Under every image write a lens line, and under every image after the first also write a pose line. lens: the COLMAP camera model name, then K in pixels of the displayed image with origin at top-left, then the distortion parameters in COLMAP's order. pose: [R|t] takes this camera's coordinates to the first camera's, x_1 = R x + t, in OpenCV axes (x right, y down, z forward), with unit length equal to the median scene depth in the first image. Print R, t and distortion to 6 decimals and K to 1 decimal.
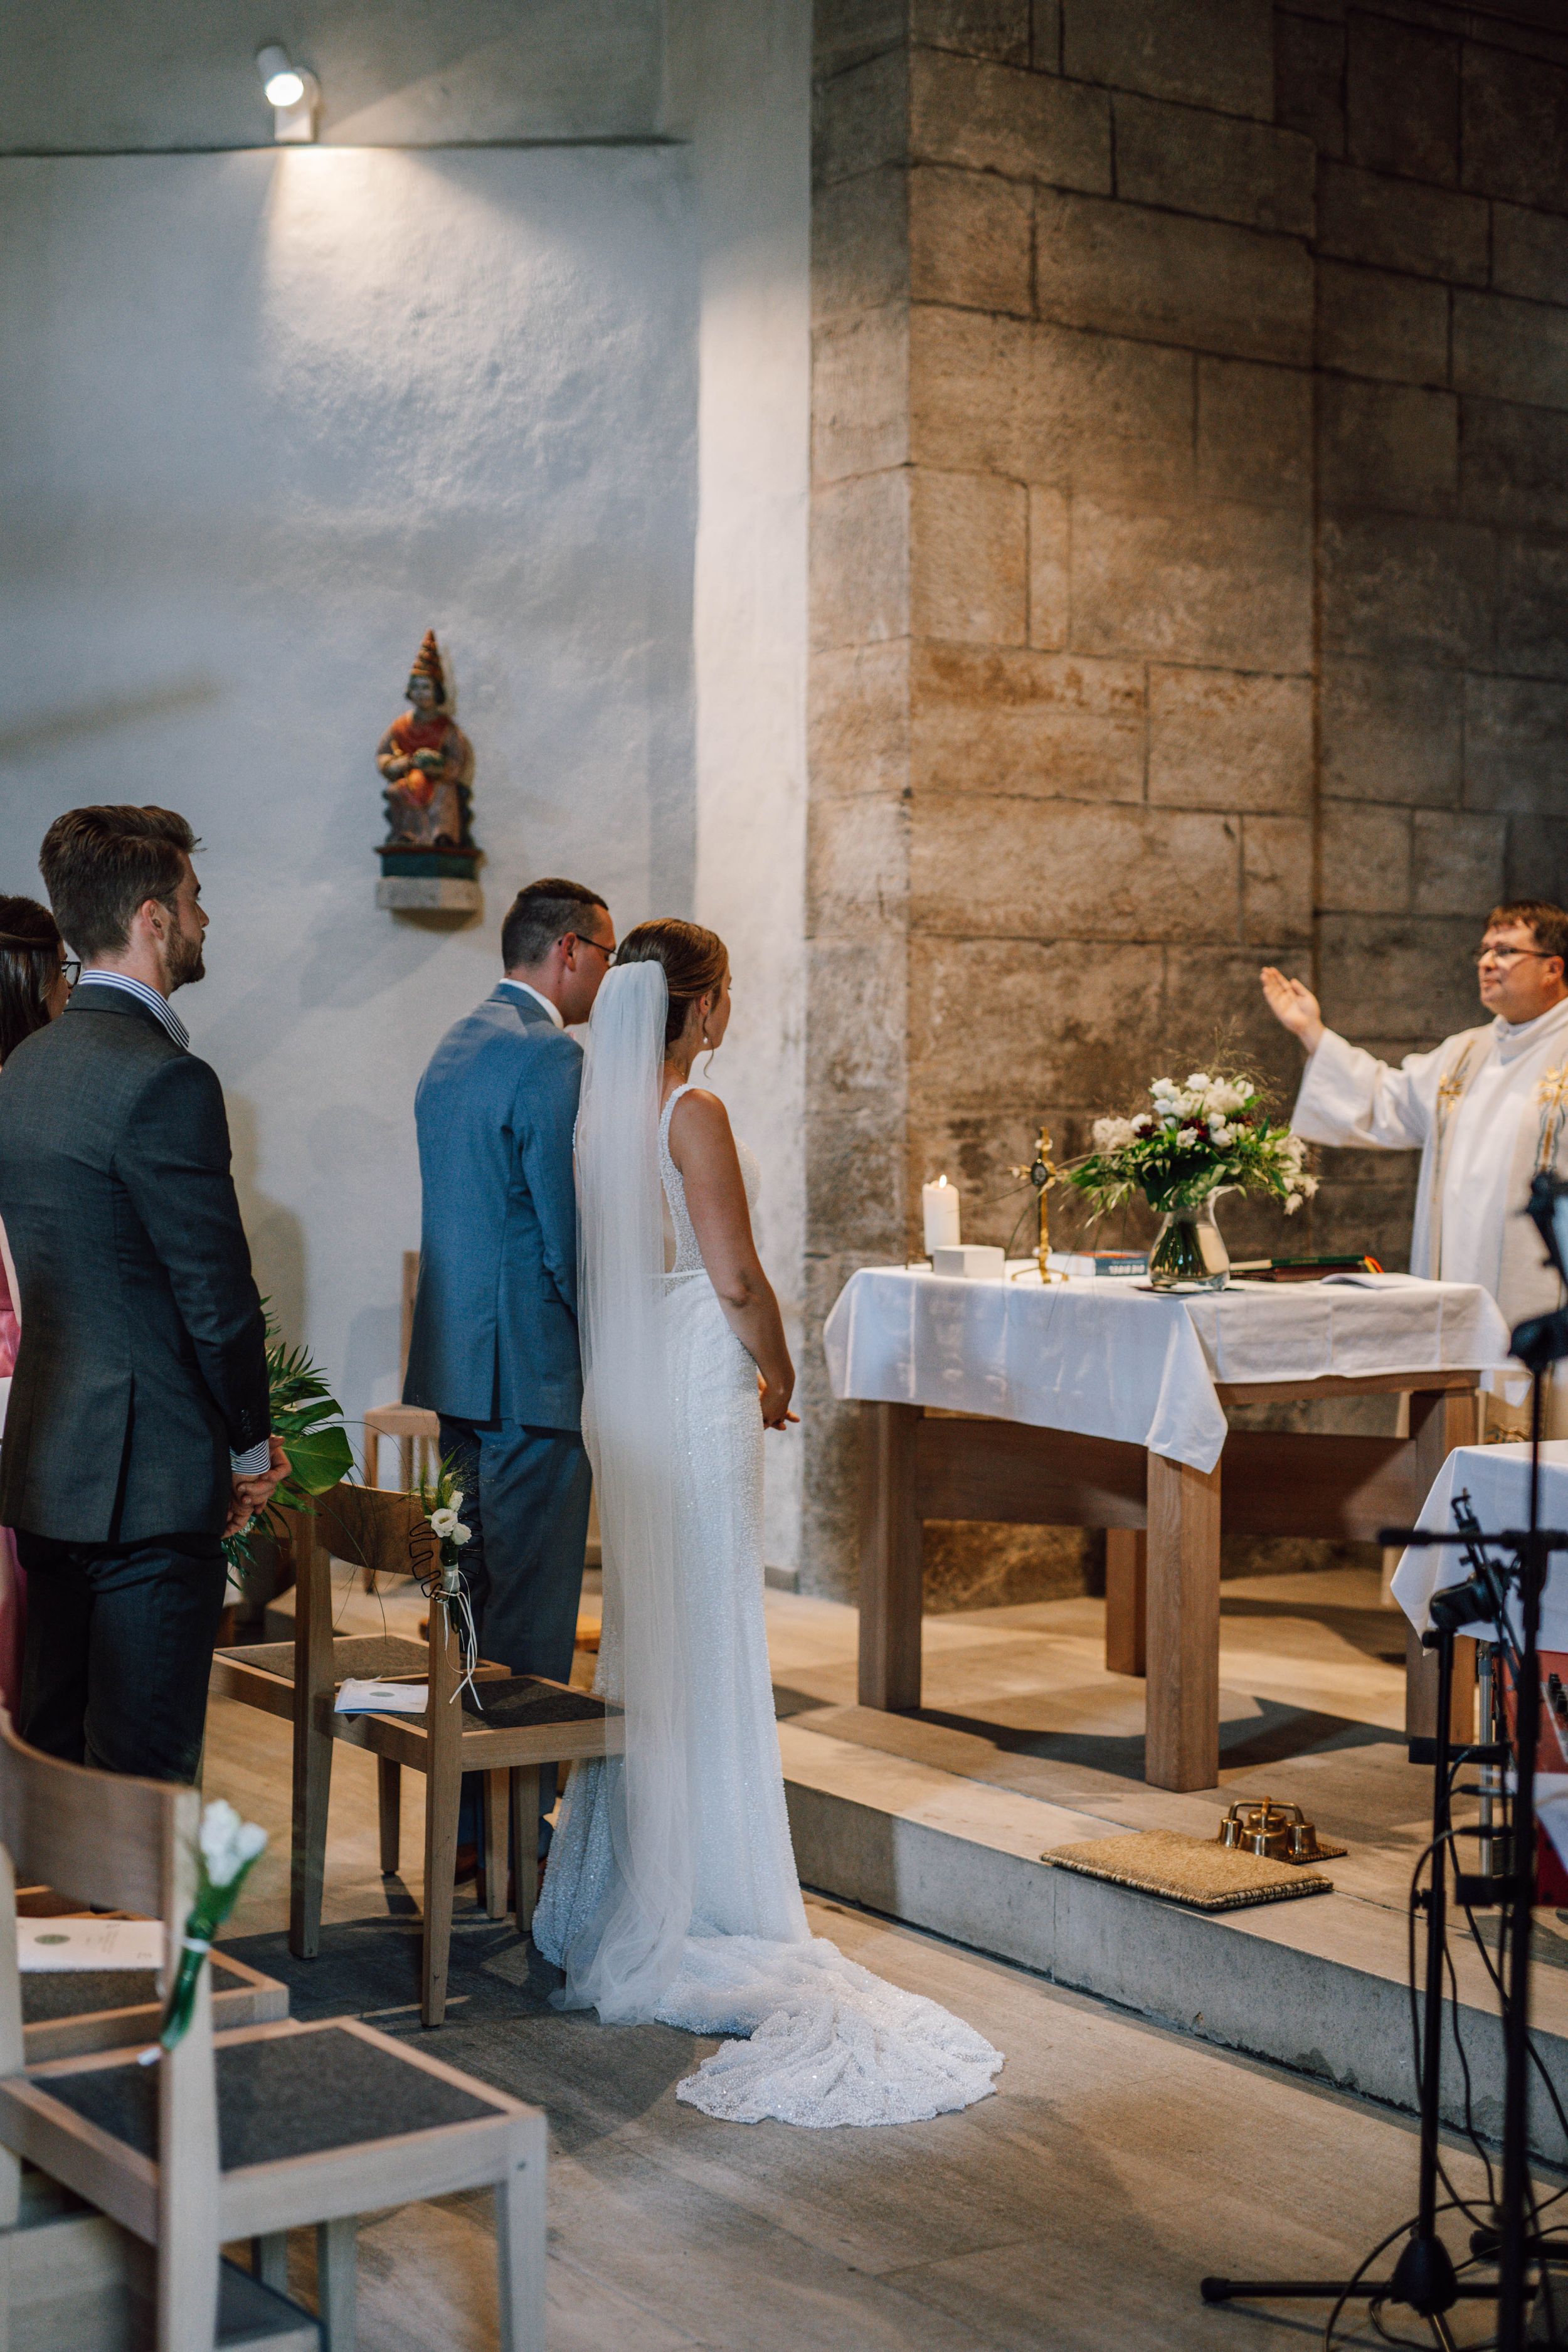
lens RADIAL K [[3383.4, 0, 766.7], [0, 3383.4, 1170.2], [0, 0, 1]] dist [-0.003245, 0.000000]
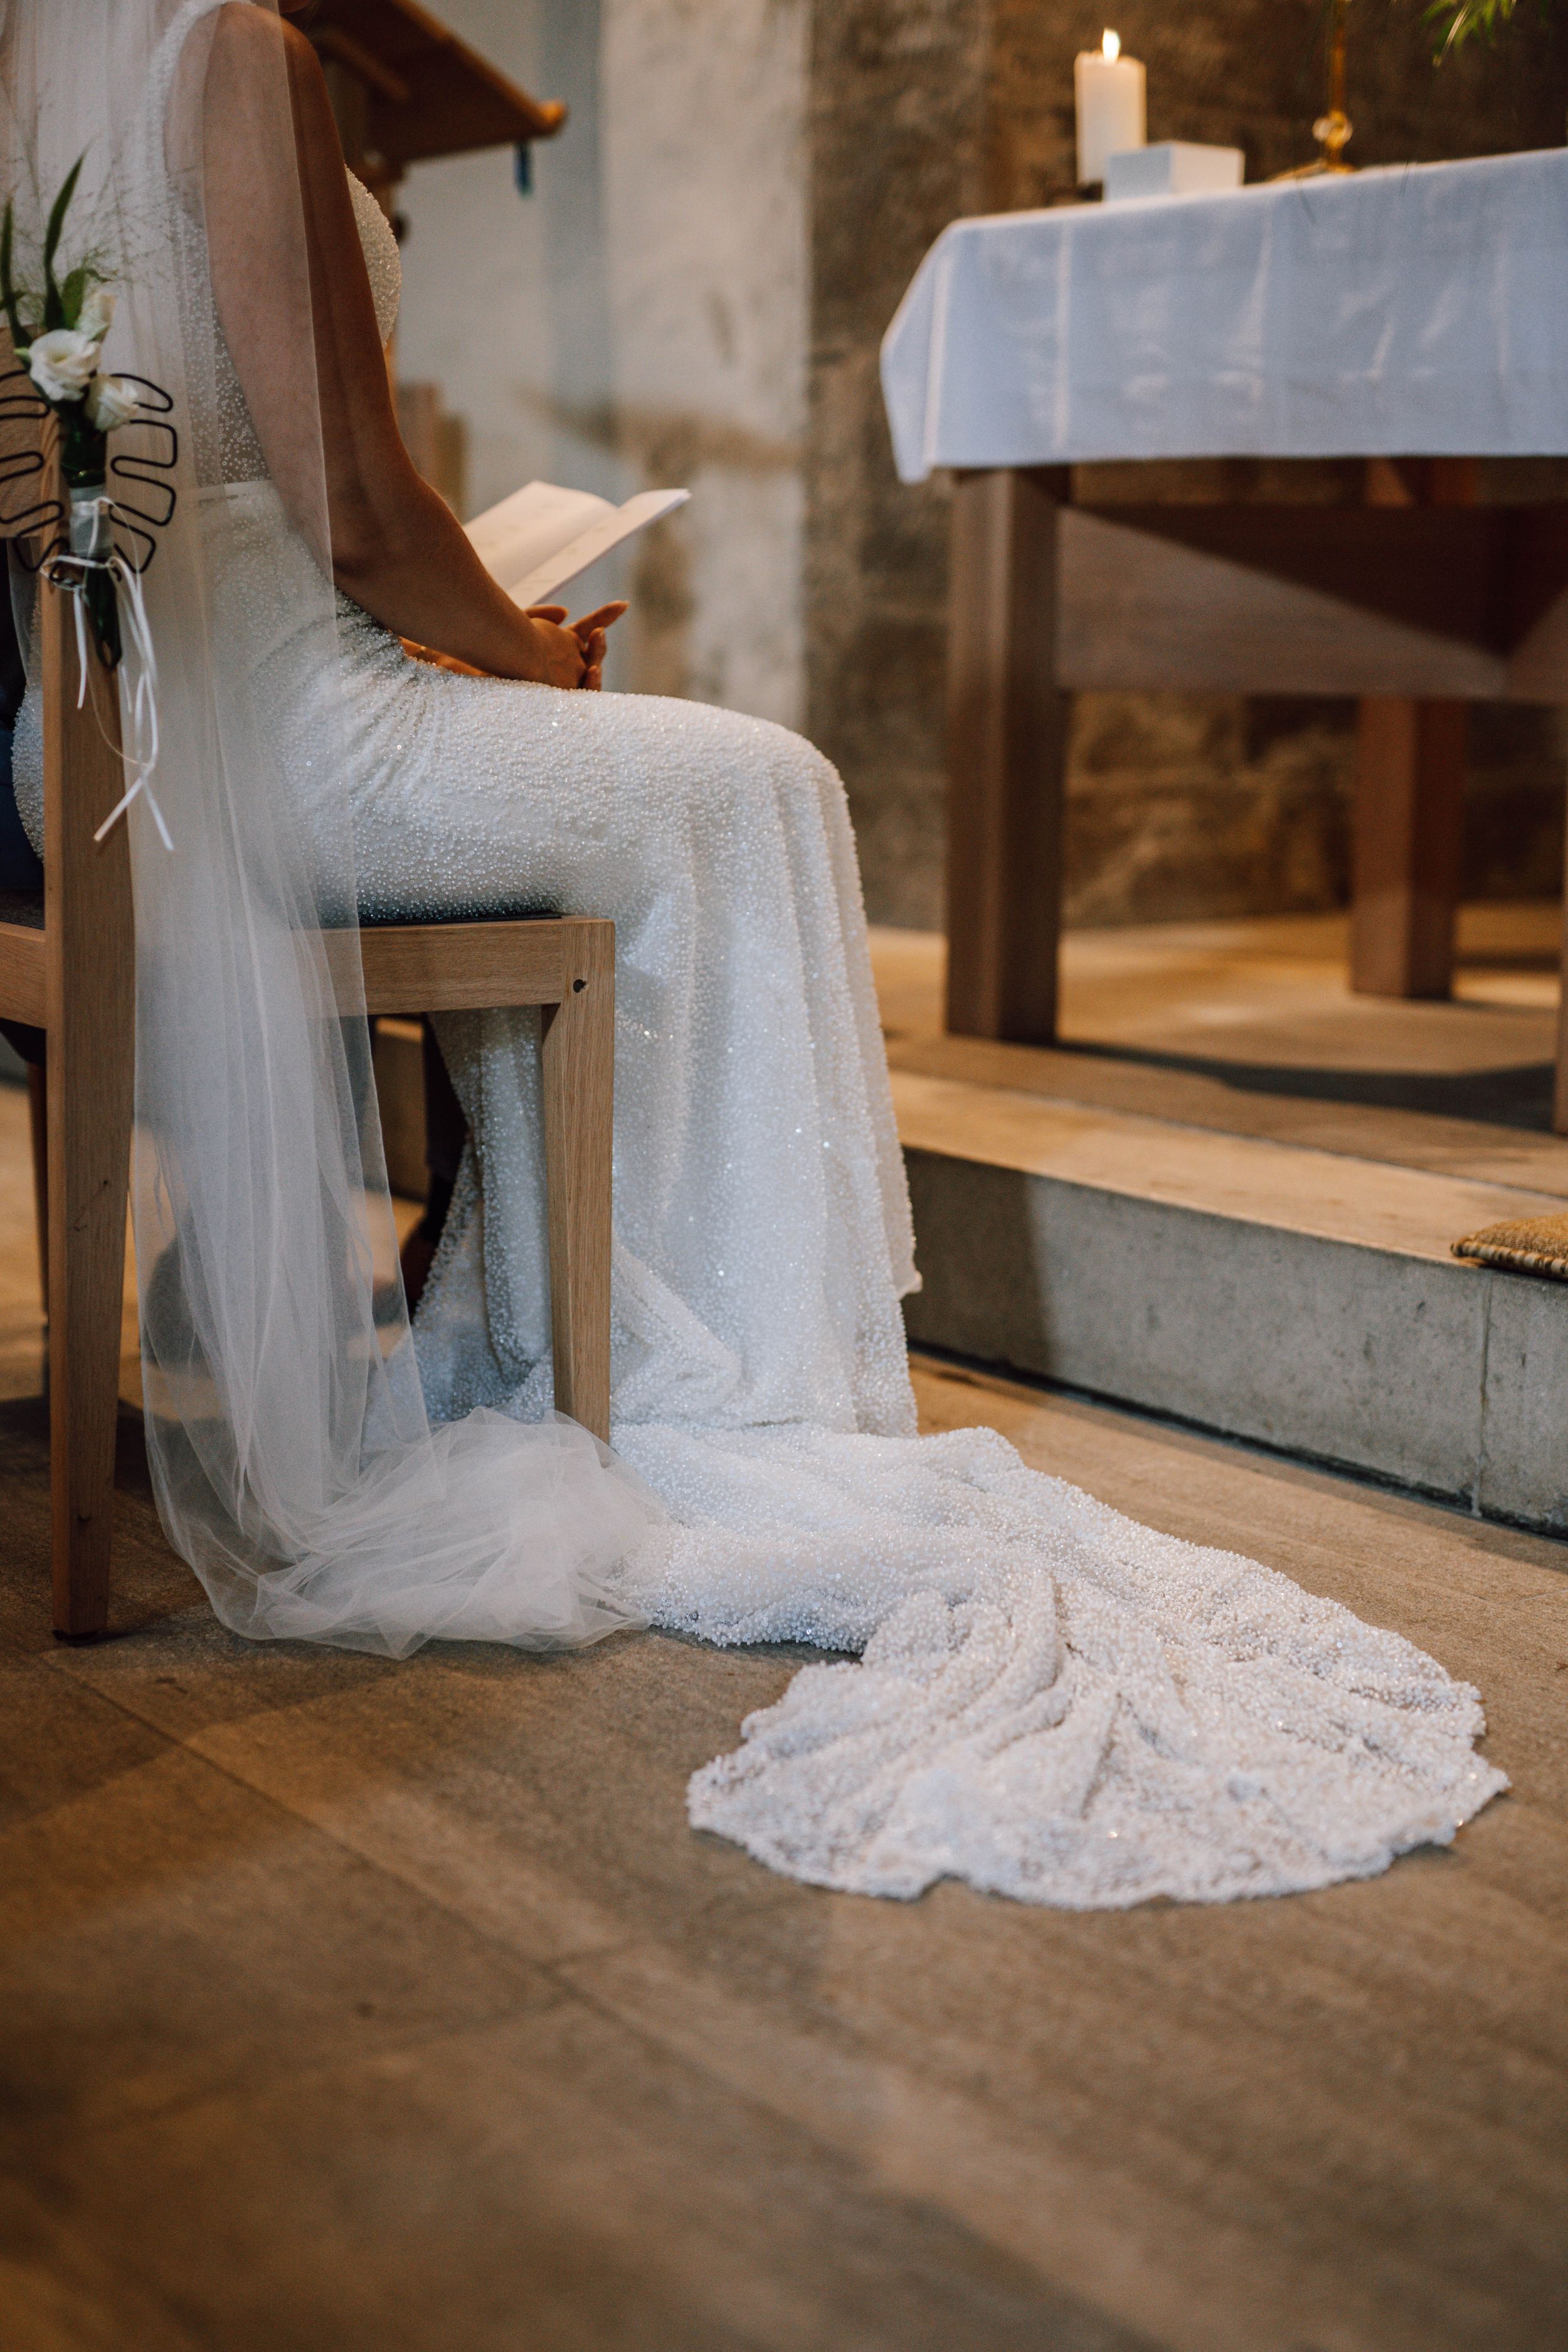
lens RADIAL K [[3383.4, 0, 793.9], [0, 3383.4, 1173.3], [0, 0, 1]] dist [-0.003245, 0.000000]
pose [[0.999030, -0.005772, 0.043652, -0.026533], [0.000024, 0.991442, 0.130549, 0.129593], [-0.044032, -0.130422, 0.990480, 0.537610]]
